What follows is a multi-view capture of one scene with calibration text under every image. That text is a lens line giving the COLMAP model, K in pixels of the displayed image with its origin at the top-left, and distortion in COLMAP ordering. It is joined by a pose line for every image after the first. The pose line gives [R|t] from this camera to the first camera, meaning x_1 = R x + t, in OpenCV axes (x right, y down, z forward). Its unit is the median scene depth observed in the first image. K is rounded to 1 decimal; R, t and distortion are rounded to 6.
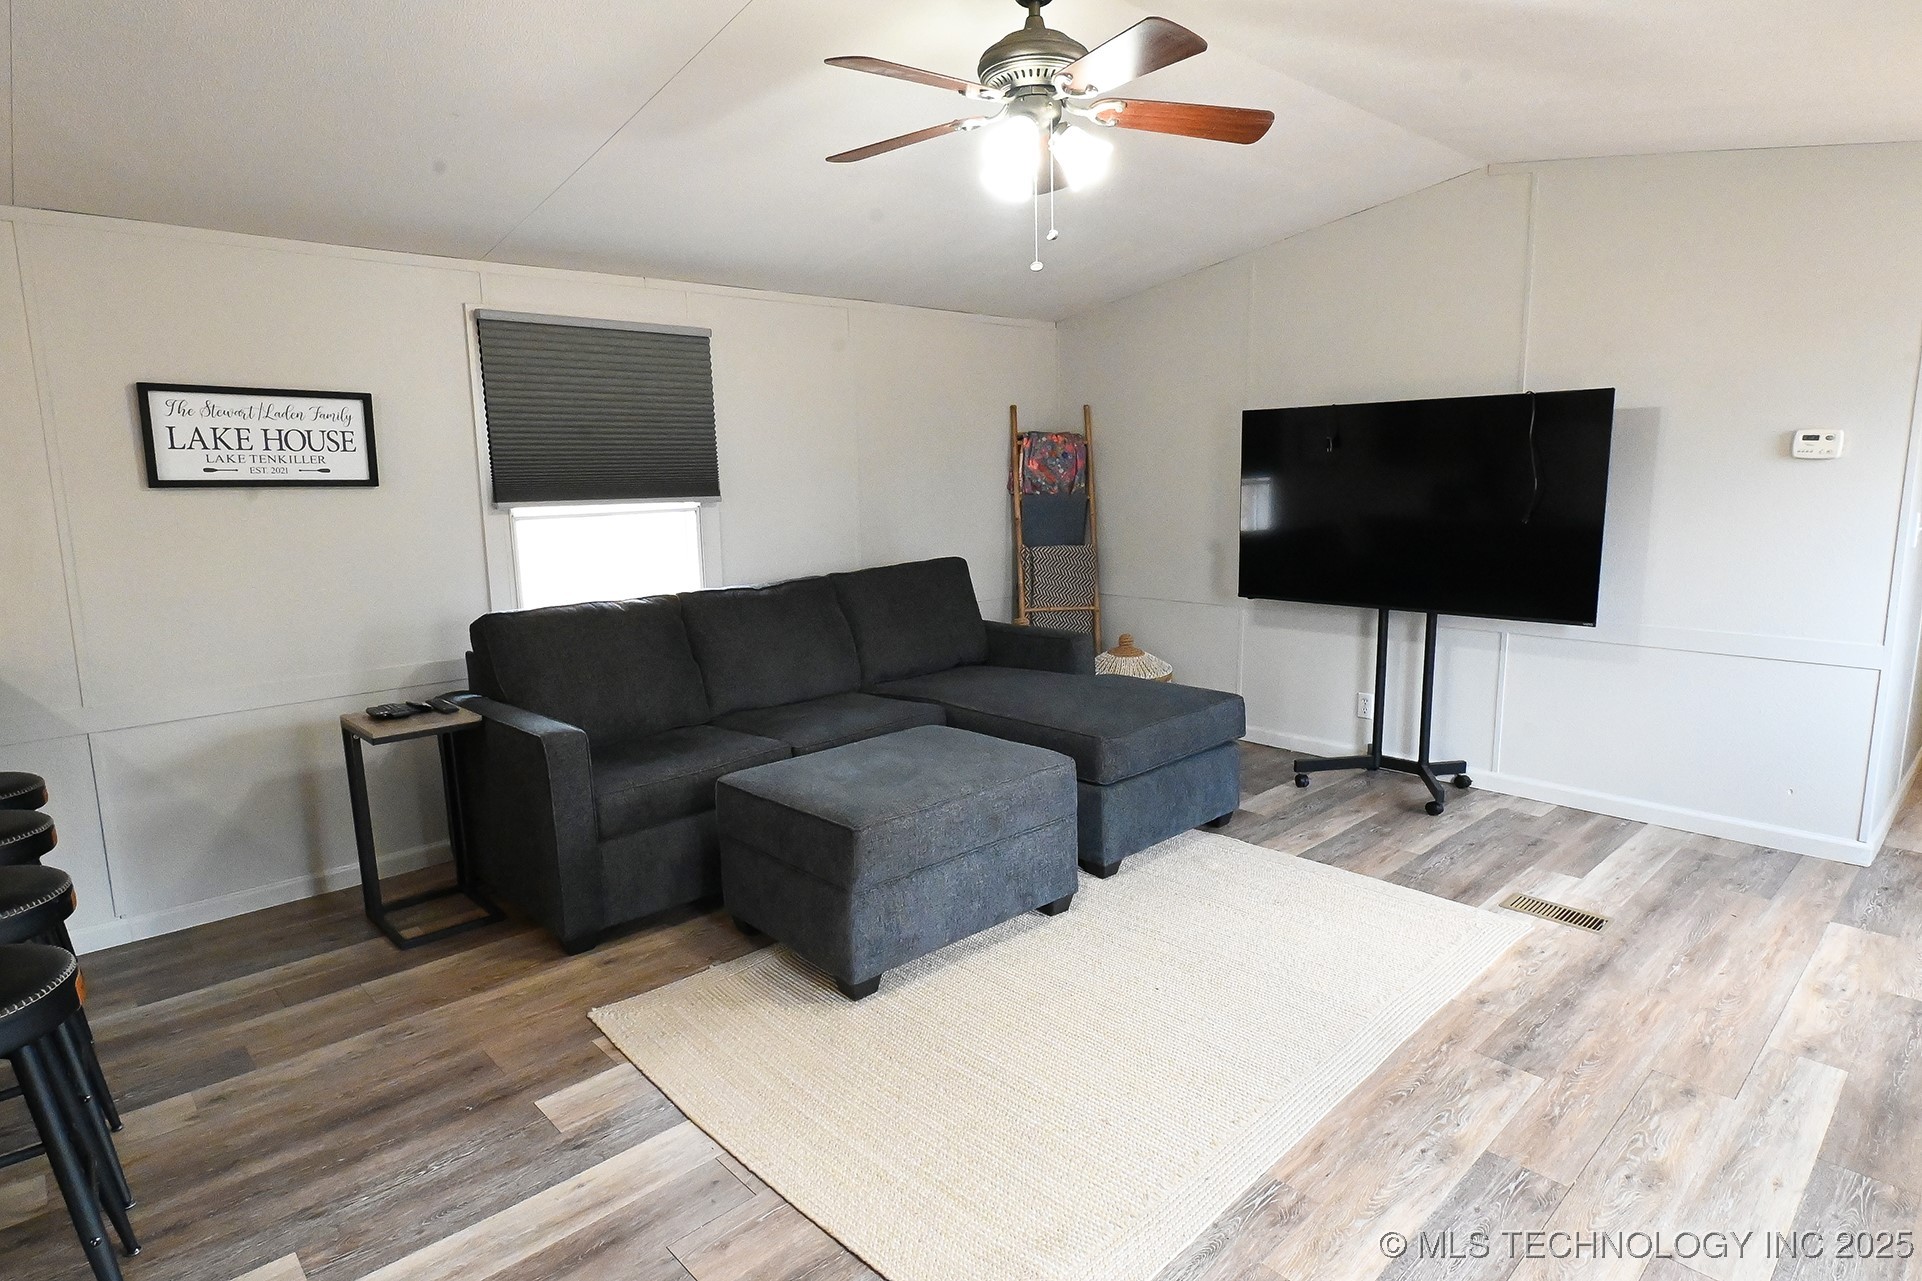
lens RADIAL K [[1030.8, 0, 975.6], [0, 1030.8, 640.6], [0, 0, 1]] dist [-0.003178, -0.000127]
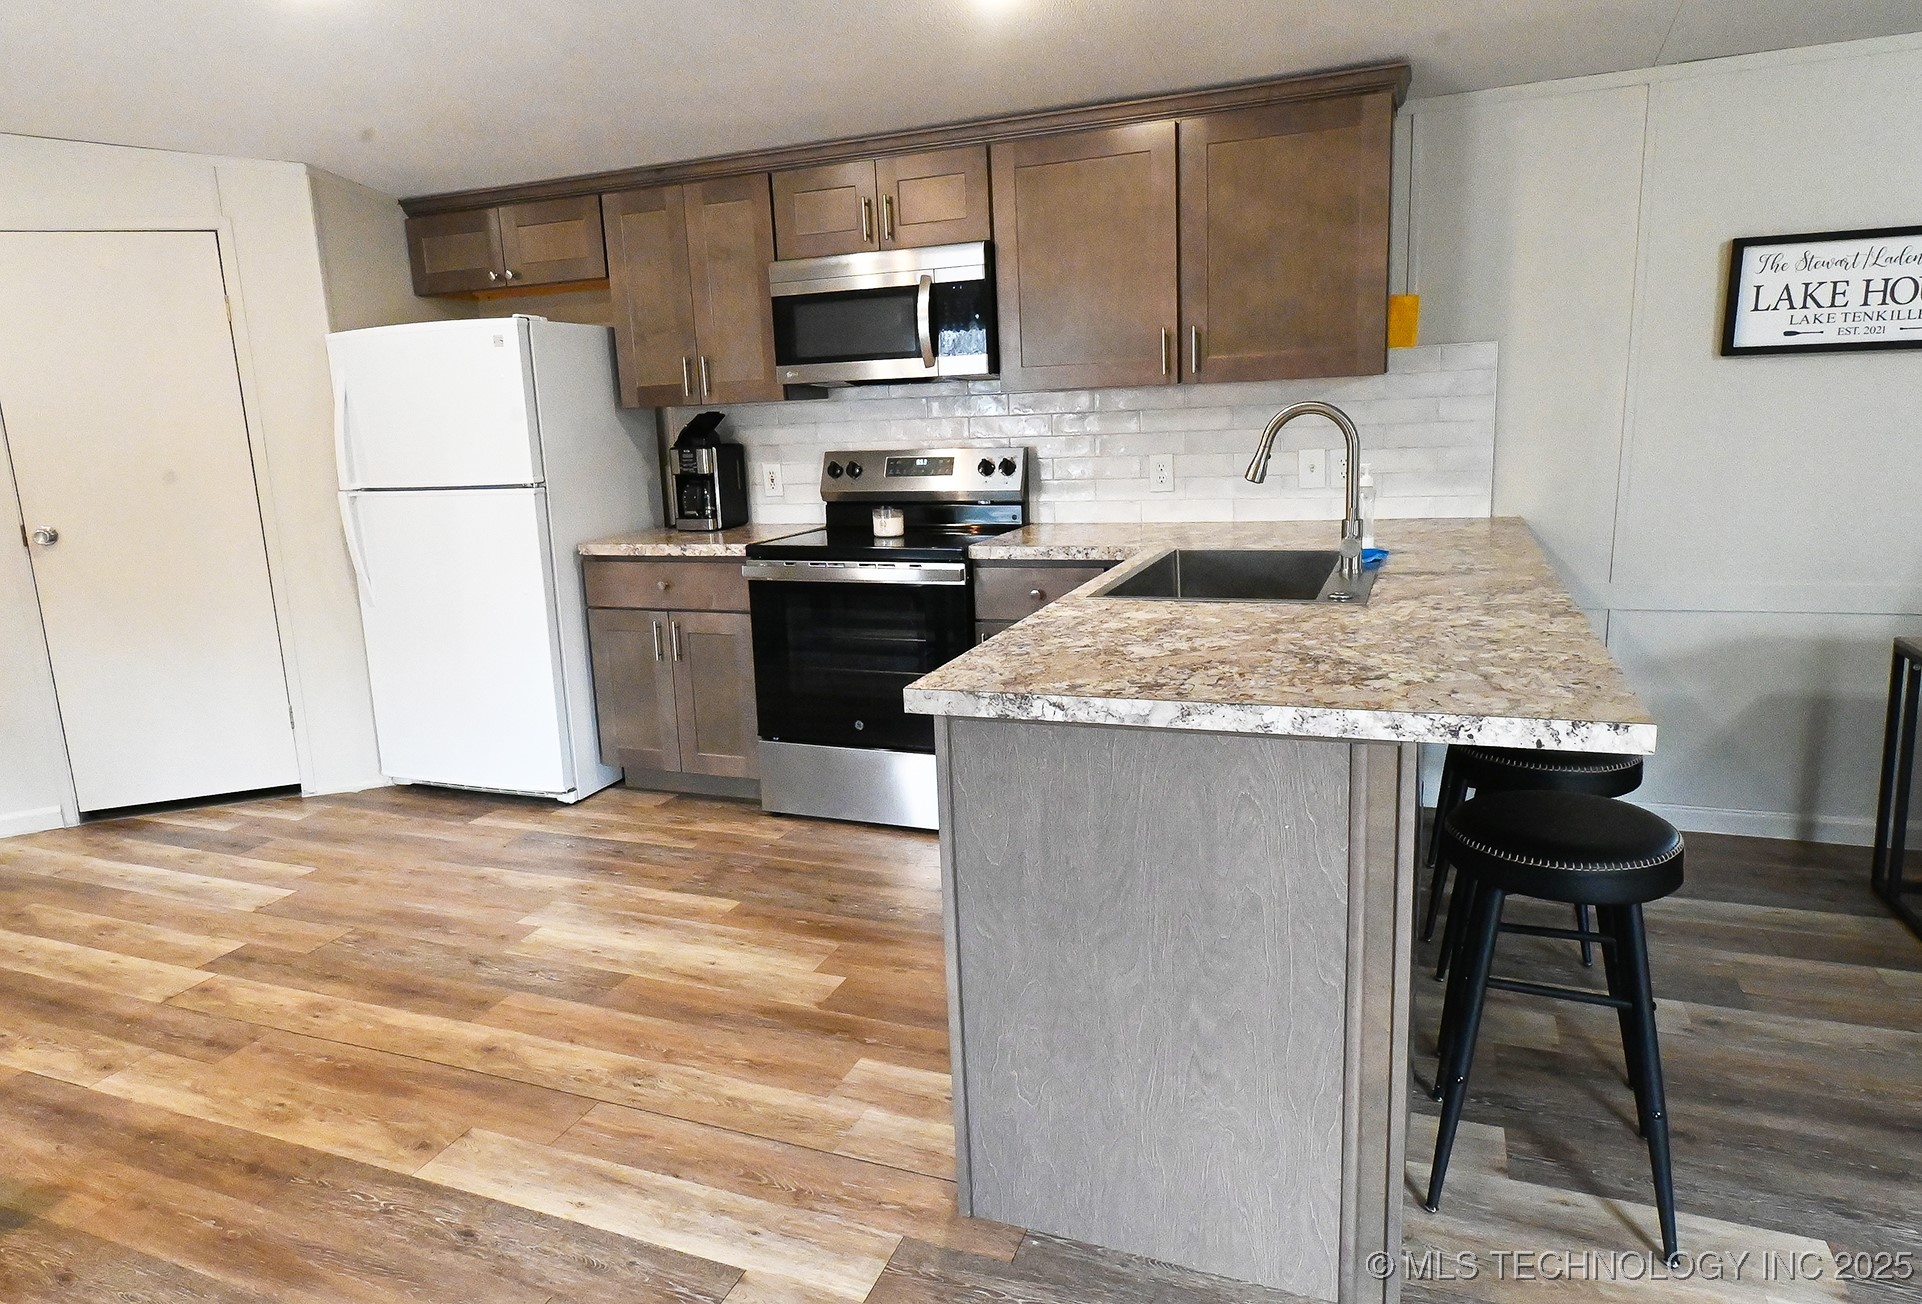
lens RADIAL K [[1179.2, 0, 928.5], [0, 1179.2, 630.1], [0, 0, 1]] dist [0.001987, 0.002046]
pose [[0.401560, 0.176595, -0.898646, -0.093229], [-0.108397, 0.983501, 0.144832, 0.015605], [0.909395, 0.039252, 0.414077, -0.067759]]
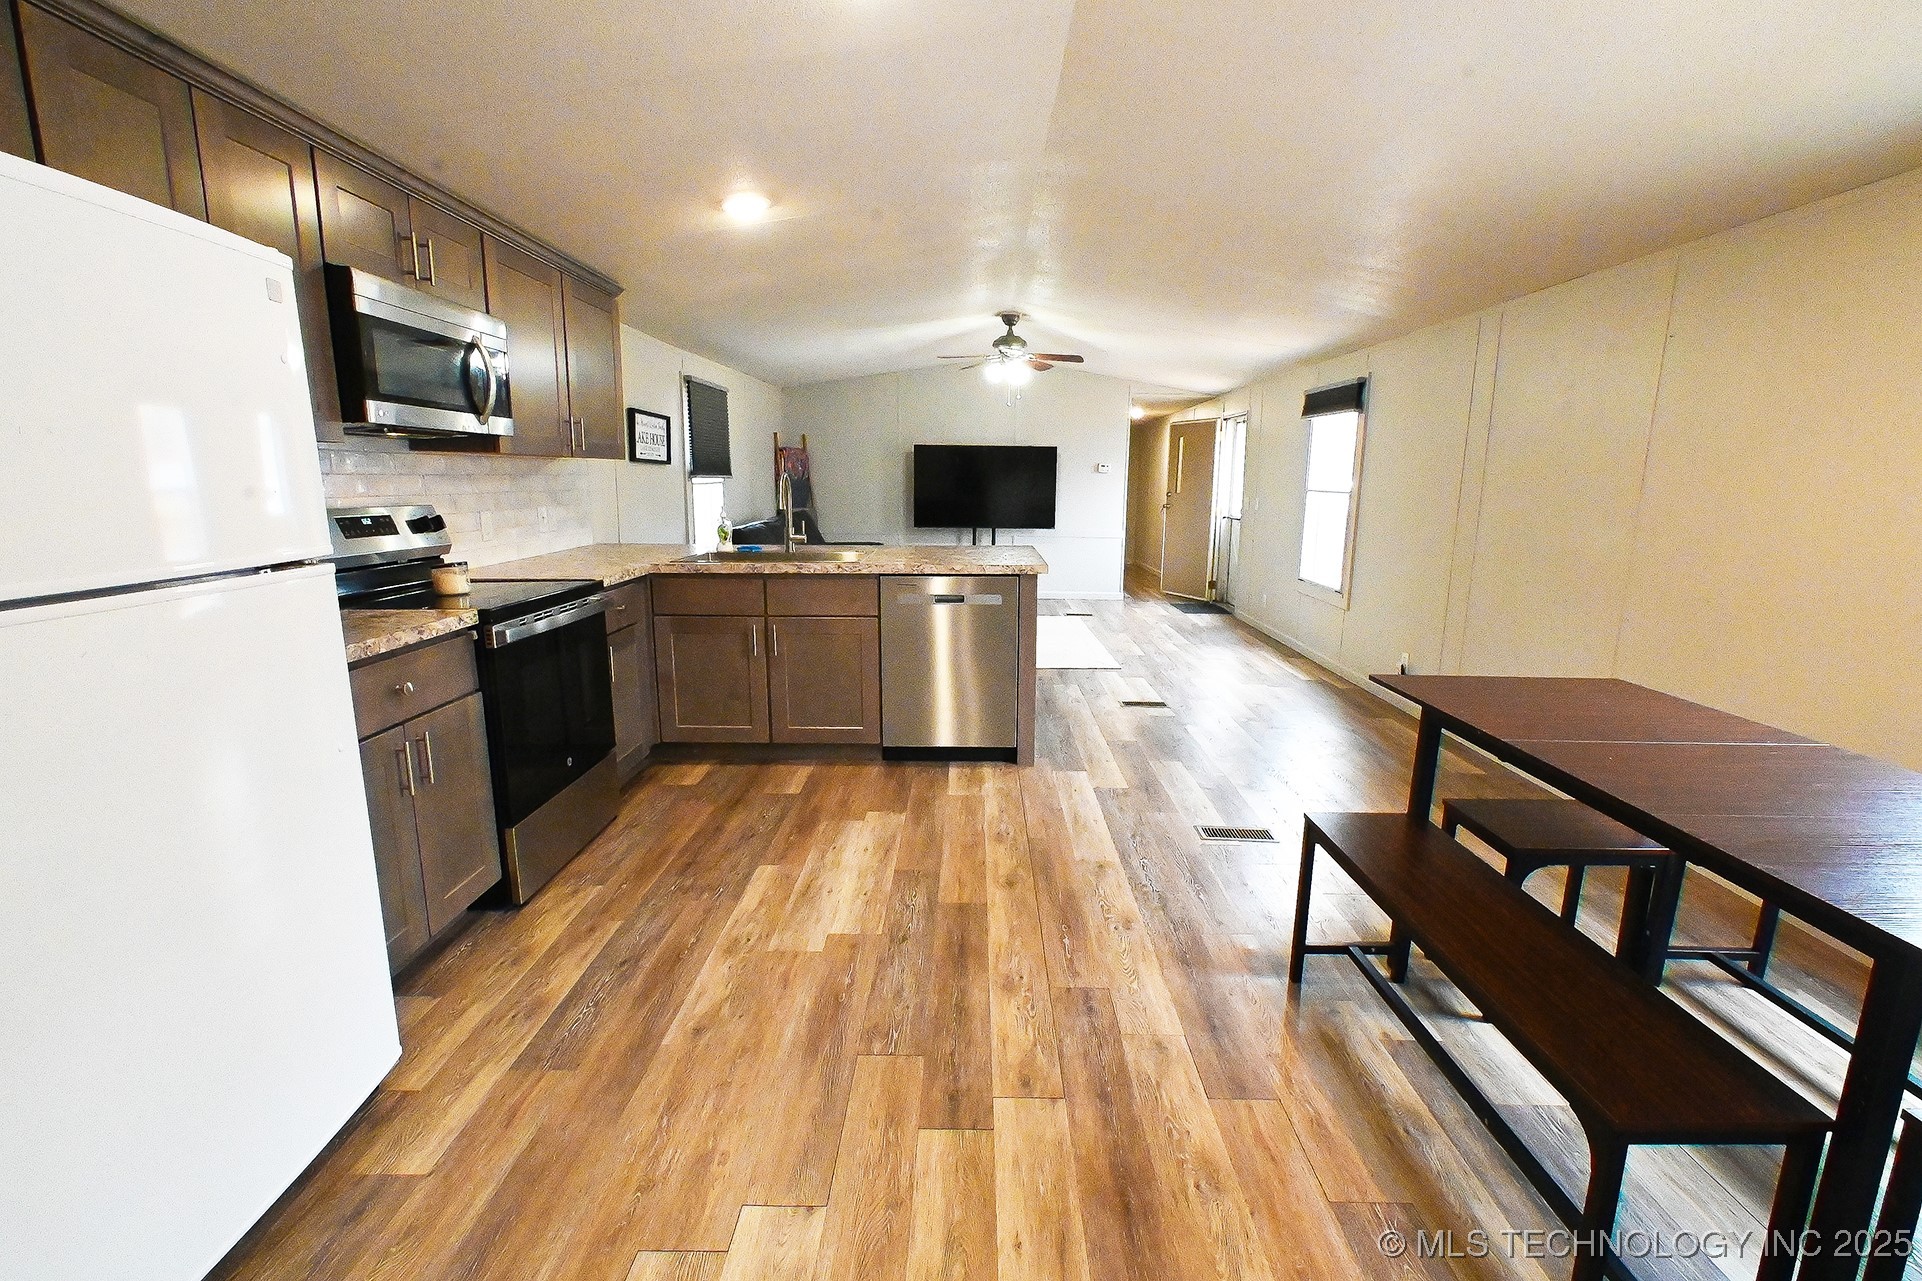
lens RADIAL K [[856.7, 0, 974.4], [0, 856.7, 639.1], [0, 0, 1]] dist [0.010469, -0.005231]
pose [[0.689548, -0.108987, 0.715992, -1.500109], [0.093594, 0.993732, 0.061127, 0.143381], [-0.718167, 0.024863, 0.695427, -0.576747]]
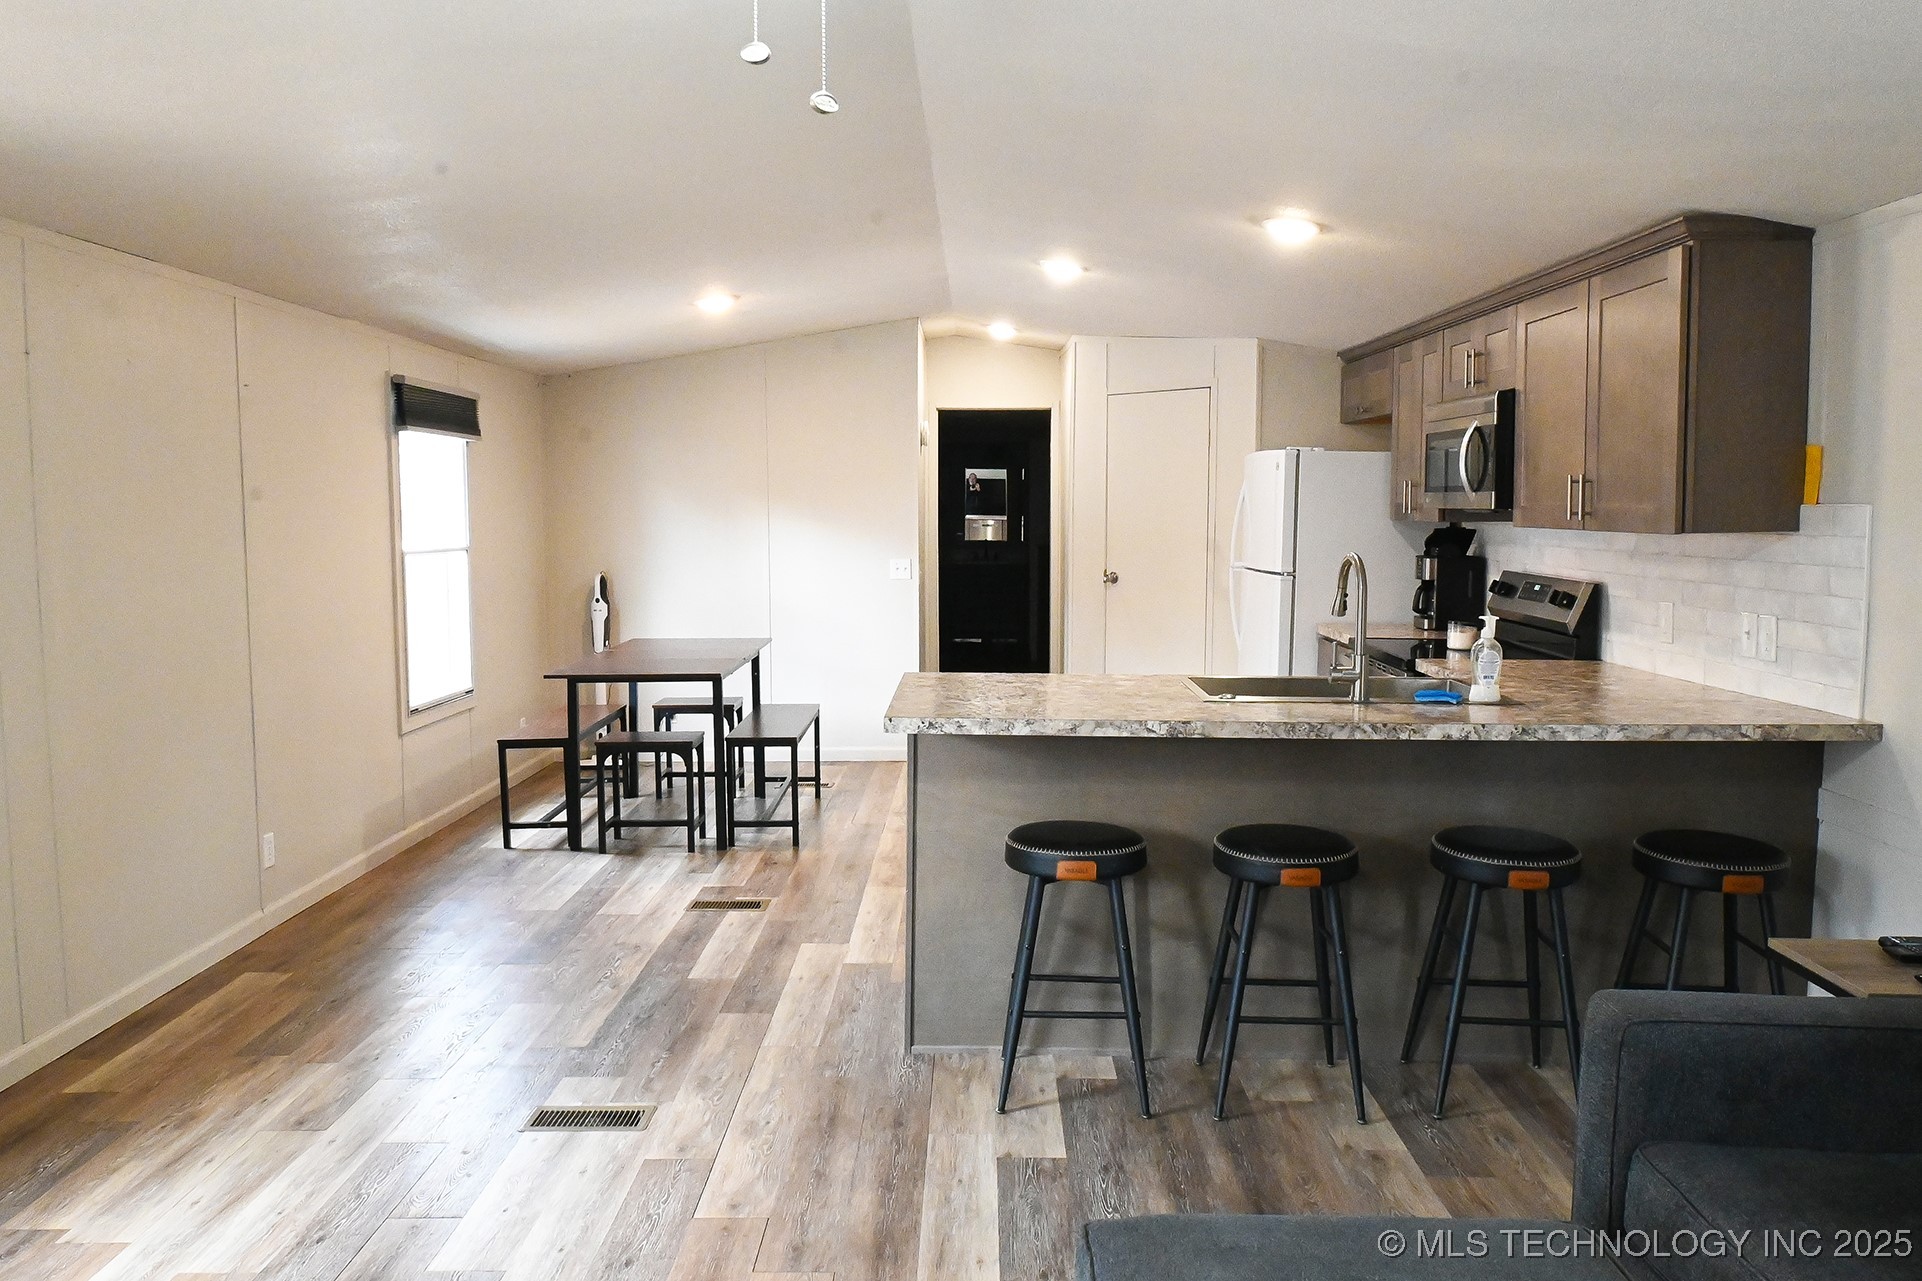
lens RADIAL K [[1453.0, 0, 970.2], [0, 1453.0, 640.8], [0, 0, 1]] dist [-0.002613, -0.000548]
pose [[-0.693265, 0.085343, -0.715611, 0.345672], [-0.105168, 0.970354, 0.217607, -0.210764], [0.712967, 0.226119, -0.663738, 1.104615]]
